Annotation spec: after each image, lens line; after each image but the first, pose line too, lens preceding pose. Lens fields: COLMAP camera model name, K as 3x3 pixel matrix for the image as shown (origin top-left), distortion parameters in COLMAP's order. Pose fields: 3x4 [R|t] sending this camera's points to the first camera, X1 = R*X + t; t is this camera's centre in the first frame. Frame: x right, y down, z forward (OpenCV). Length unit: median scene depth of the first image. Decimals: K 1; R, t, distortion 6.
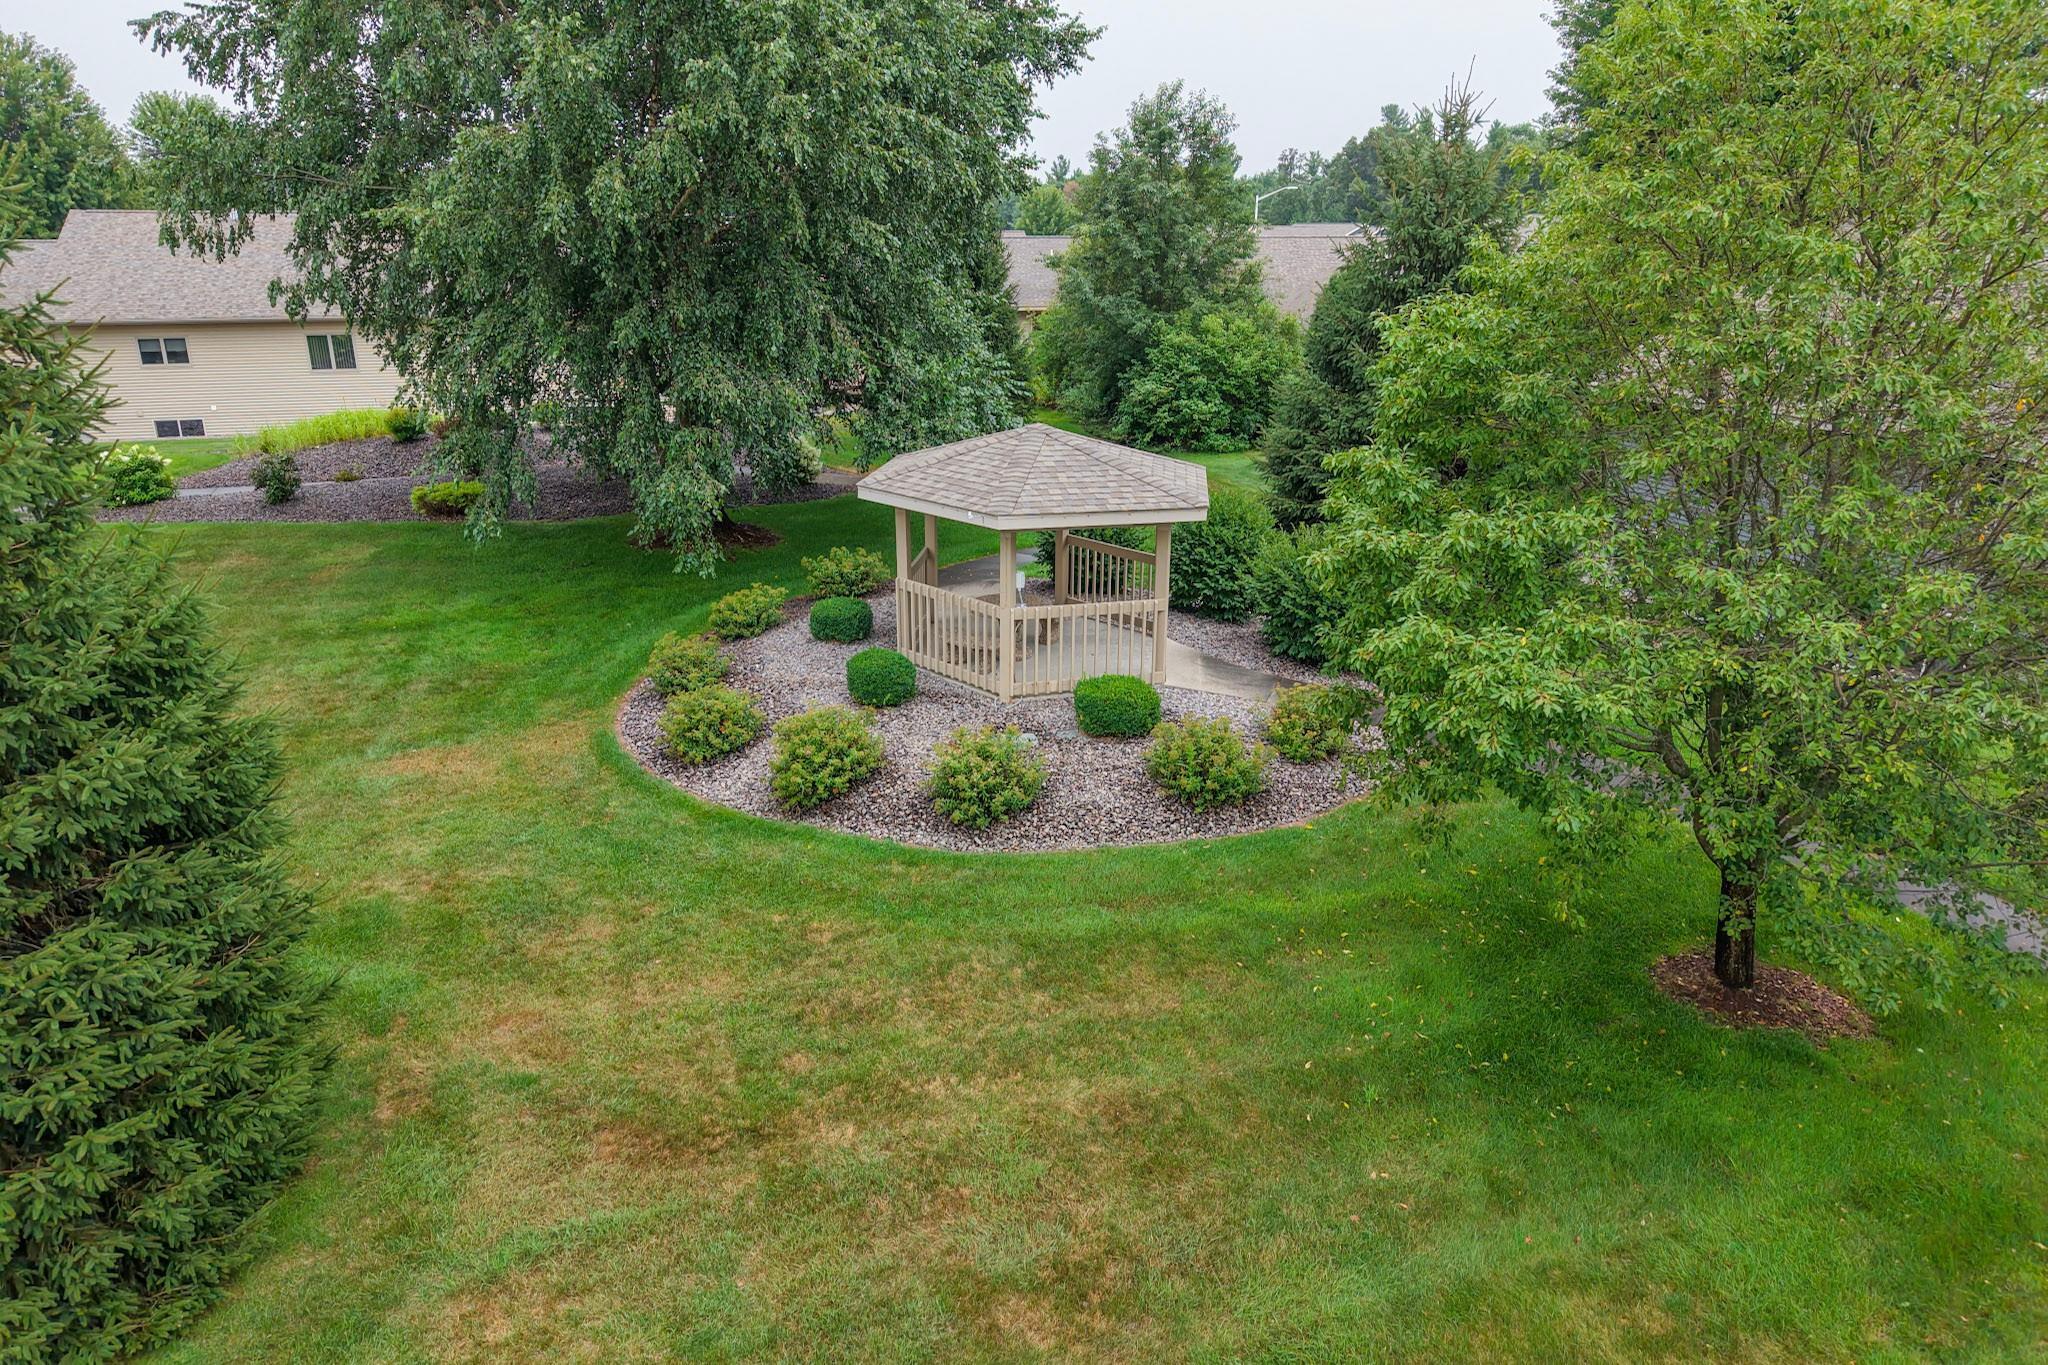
lens RADIAL K [[1376.7, 0, 1024.4], [0, 1376.7, 684.3], [0, 0, 1]] dist [0.012593, -0.016173]
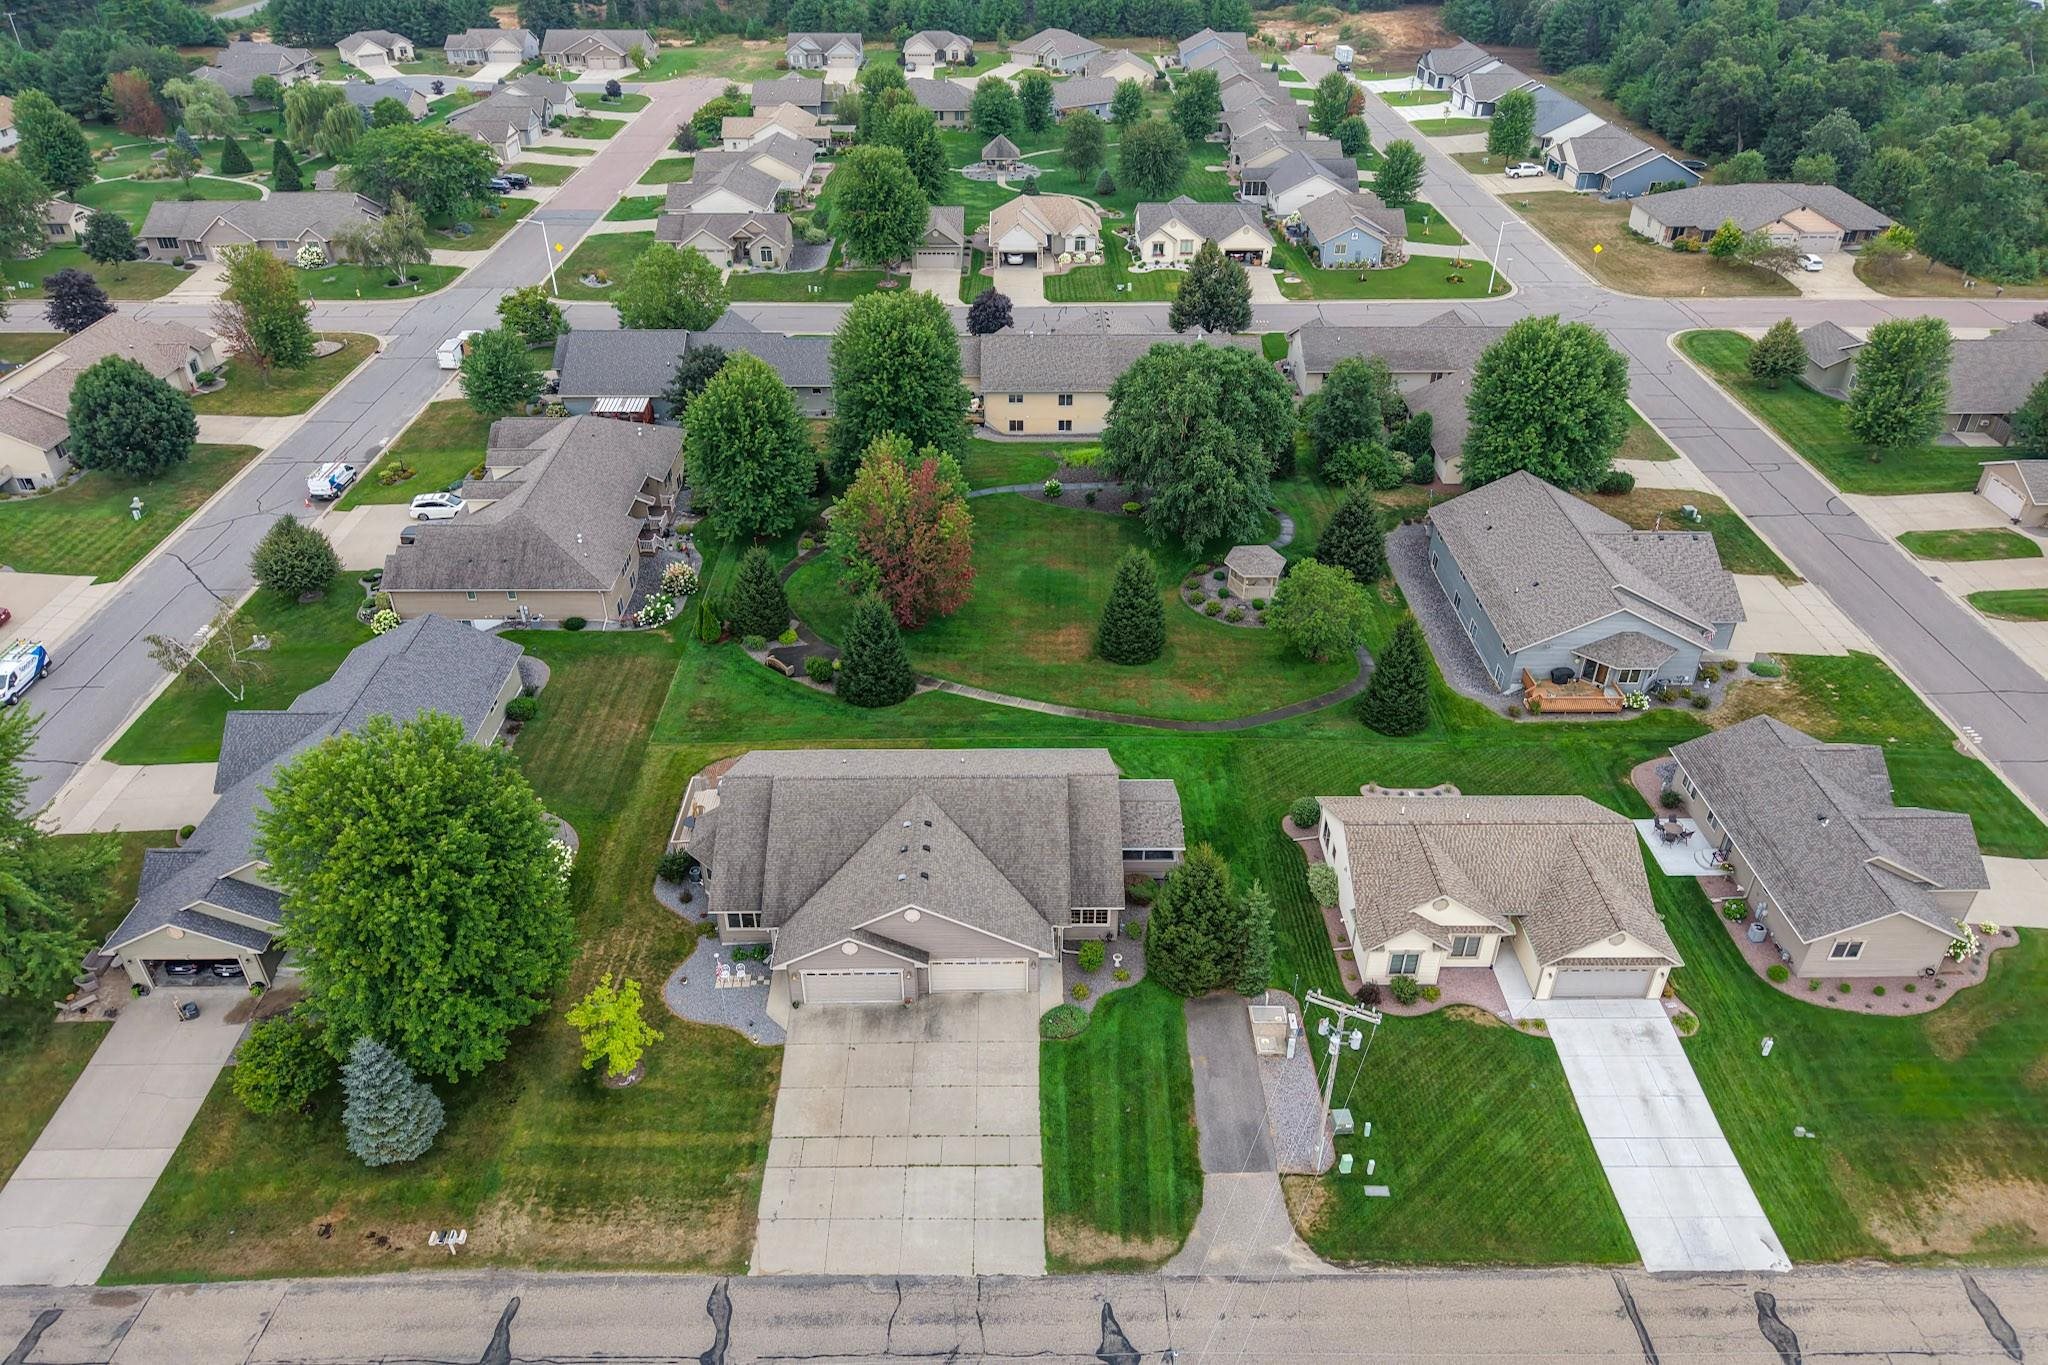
lens RADIAL K [[1376.7, 0, 1022.7], [0, 1376.7, 674.8], [0, 0, 1]] dist [0.012593, -0.016173]
pose [[0.957869, 0.153462, -0.242768, 0.567743], [-0.081507, 0.955774, 0.282581, -1.273801], [0.275397, -0.250888, 0.928015, -4.893799]]
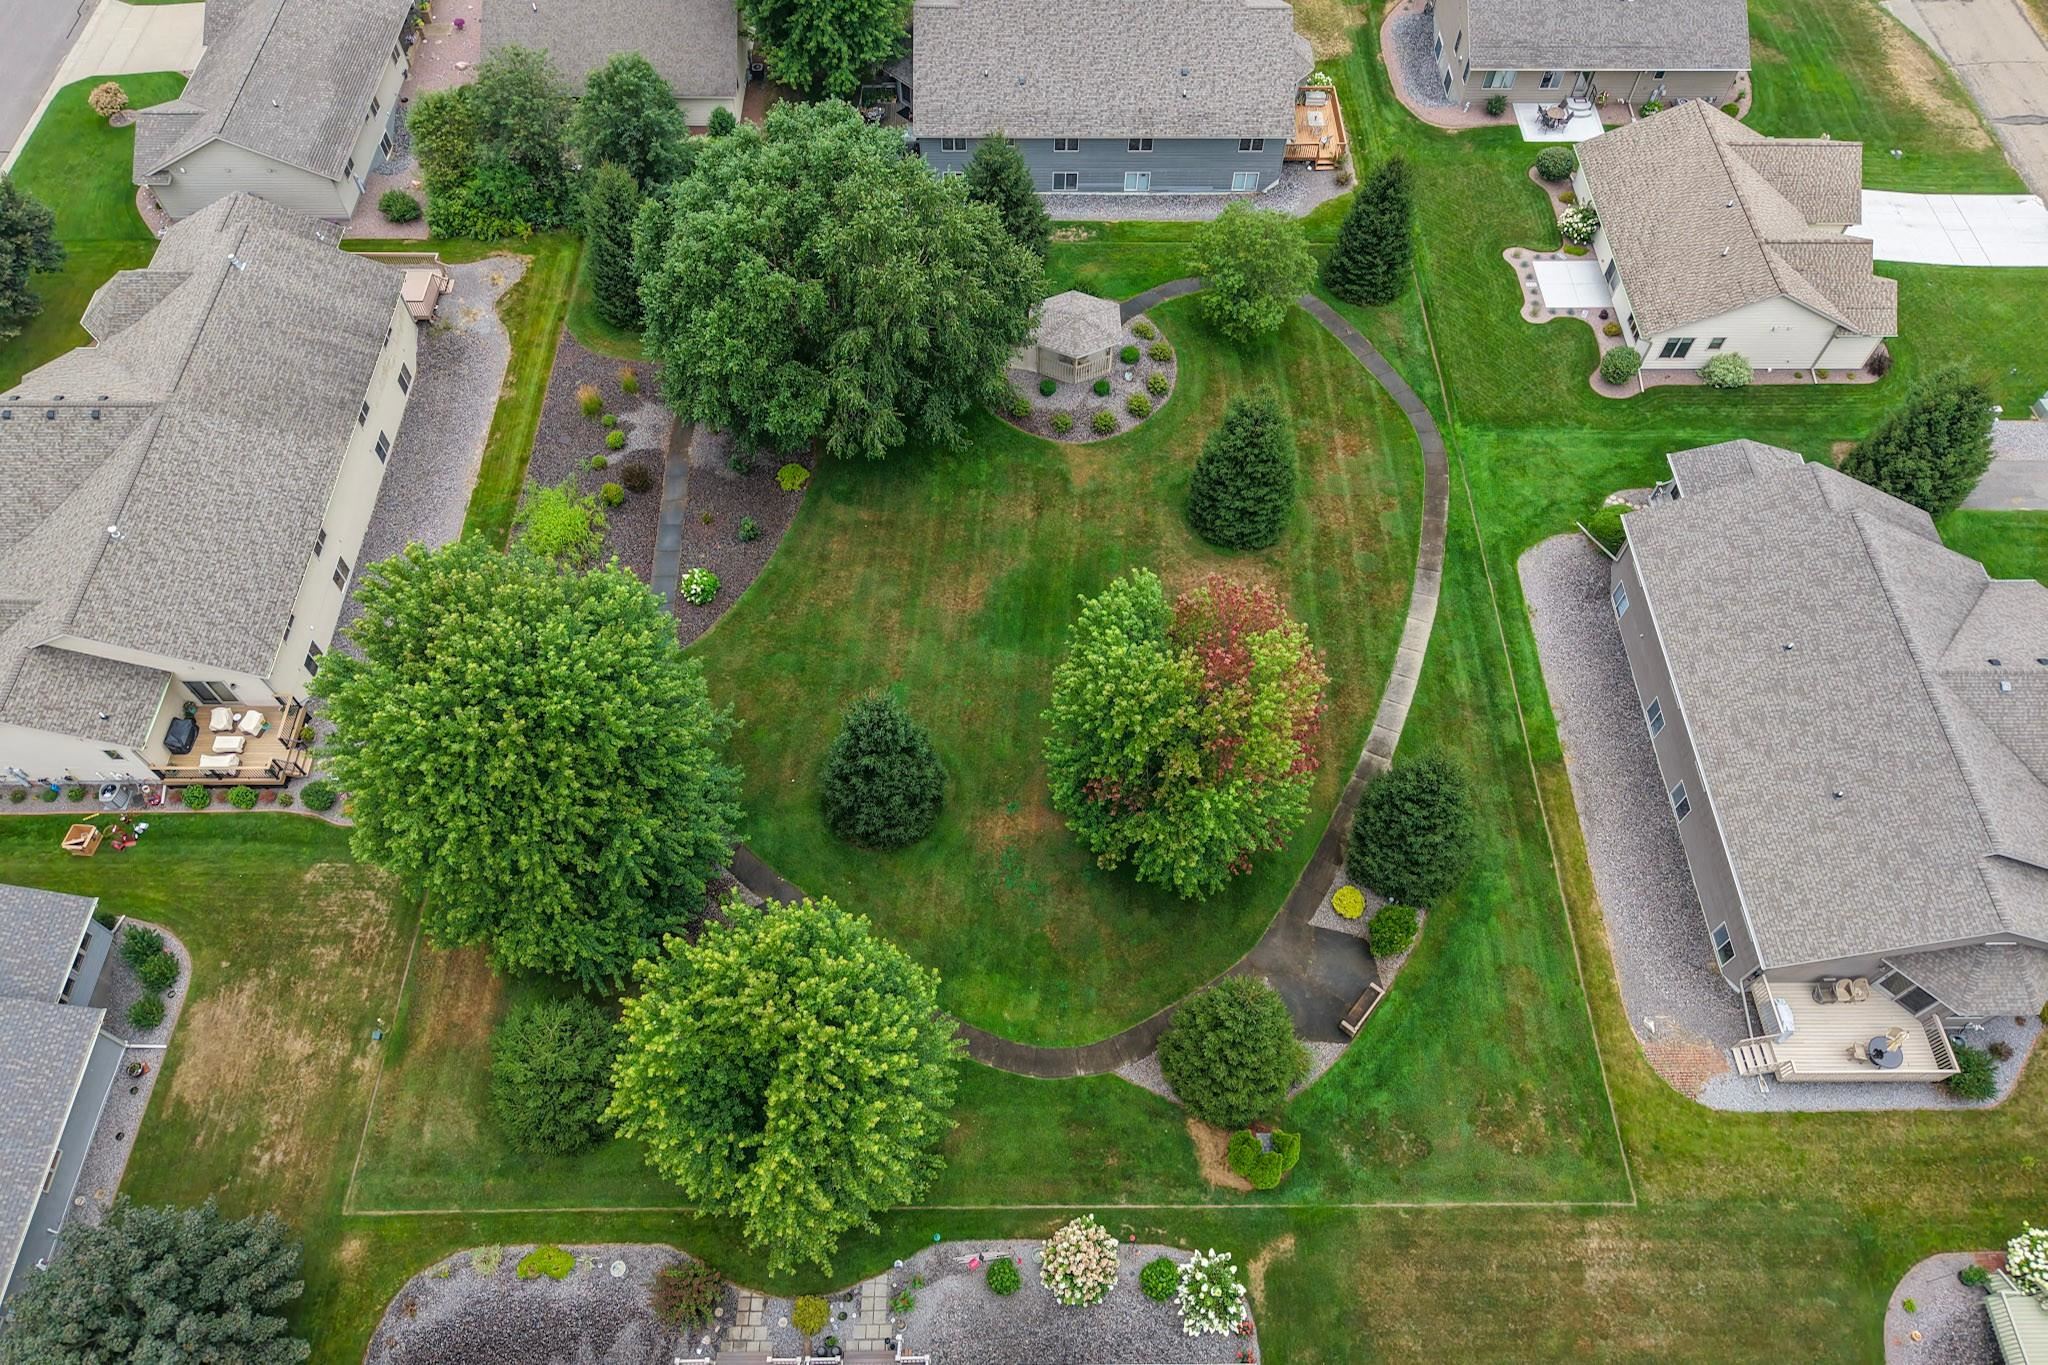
lens RADIAL K [[1376.7, 0, 1026.6], [0, 1376.7, 691.1], [0, 0, 1]] dist [0.012593, -0.016173]
pose [[0.285543, -0.807644, 0.515923, -2.932380], [0.276146, 0.584841, 0.762695, -2.594866], [-0.917719, -0.075312, 0.390025, -0.463637]]
